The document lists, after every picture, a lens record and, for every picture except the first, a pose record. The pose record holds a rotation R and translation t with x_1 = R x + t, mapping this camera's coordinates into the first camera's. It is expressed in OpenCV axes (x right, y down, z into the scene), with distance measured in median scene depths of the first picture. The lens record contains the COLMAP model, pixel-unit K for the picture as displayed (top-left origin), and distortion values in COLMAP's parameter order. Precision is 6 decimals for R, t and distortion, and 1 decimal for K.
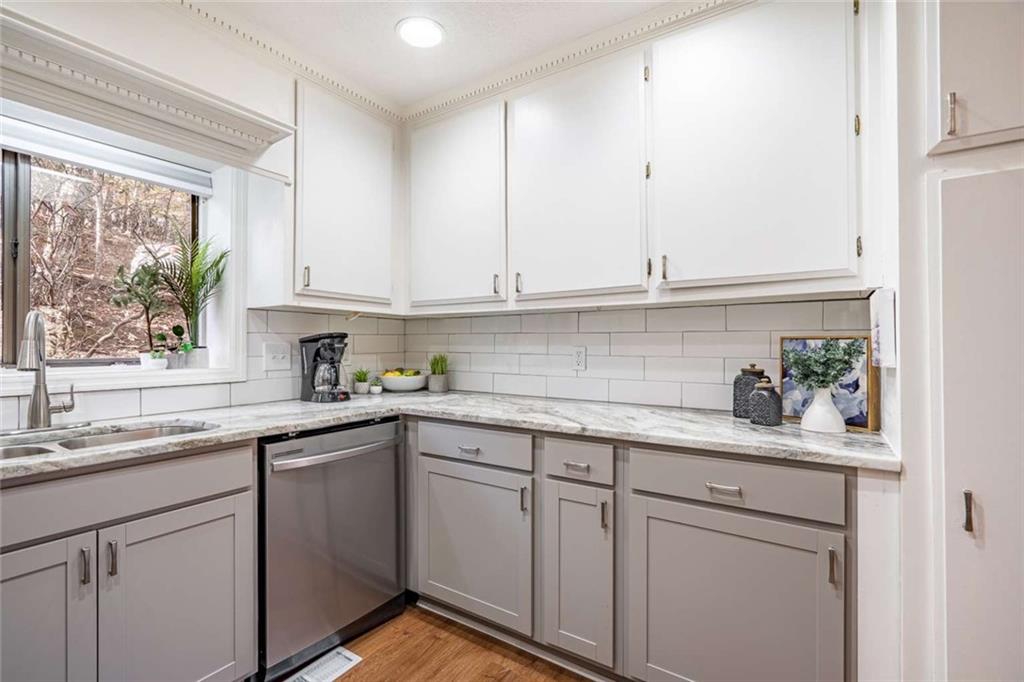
lens RADIAL K [[466.5, 0, 502.6], [0, 466.5, 341.1], [0, 0, 1]] dist [-0.005138, 0.000631]
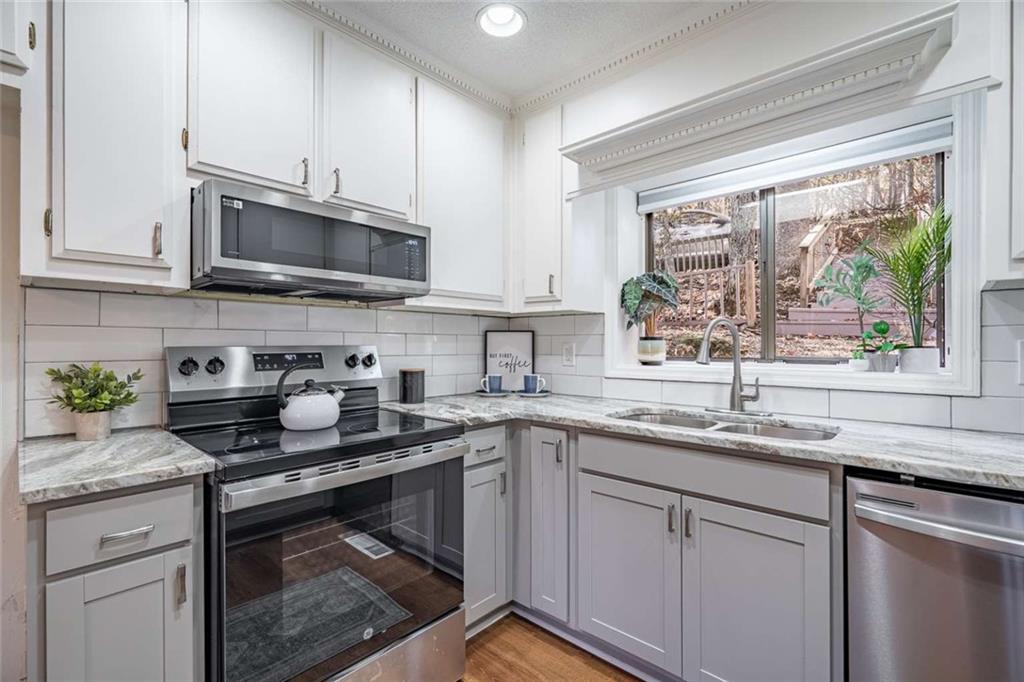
lens RADIAL K [[466.5, 0, 506.4], [0, 466.5, 342.0], [0, 0, 1]] dist [-0.005138, 0.000631]
pose [[-0.166225, -0.003277, -0.986082, 0.271147], [0.011381, 0.999921, -0.005242, 0.001407], [0.986022, -0.012094, -0.166175, 0.478433]]
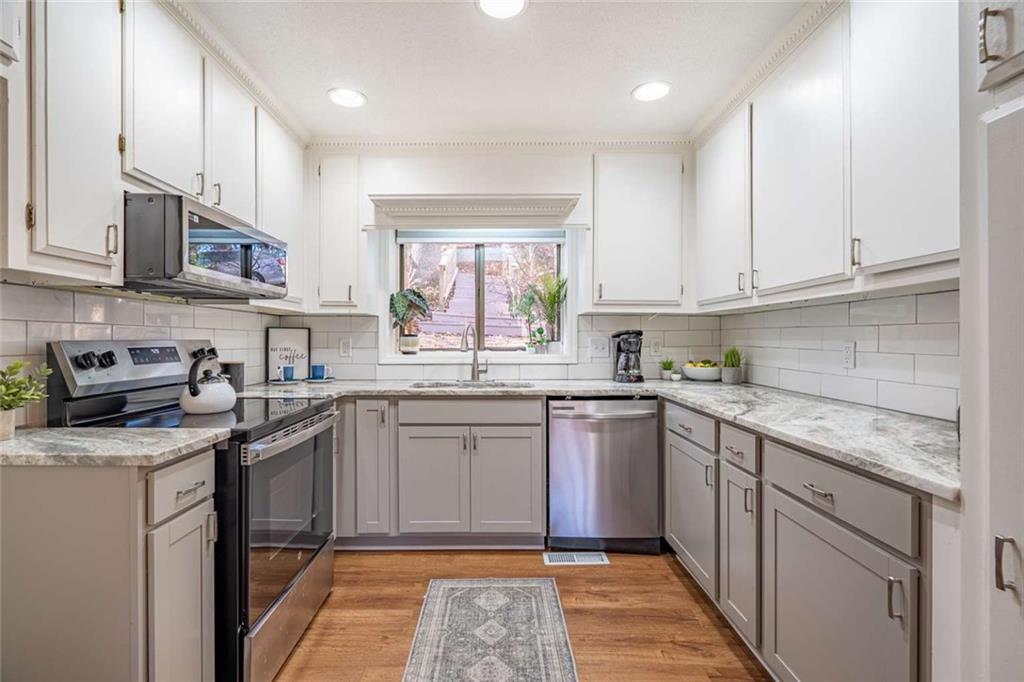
lens RADIAL K [[466.5, 0, 498.6], [0, 466.5, 338.4], [0, 0, 1]] dist [-0.005138, 0.000631]
pose [[0.552974, -0.001428, -0.833197, 0.626425], [0.007412, 0.999967, 0.003205, -0.002384], [0.833166, -0.007948, 0.552966, -0.045034]]
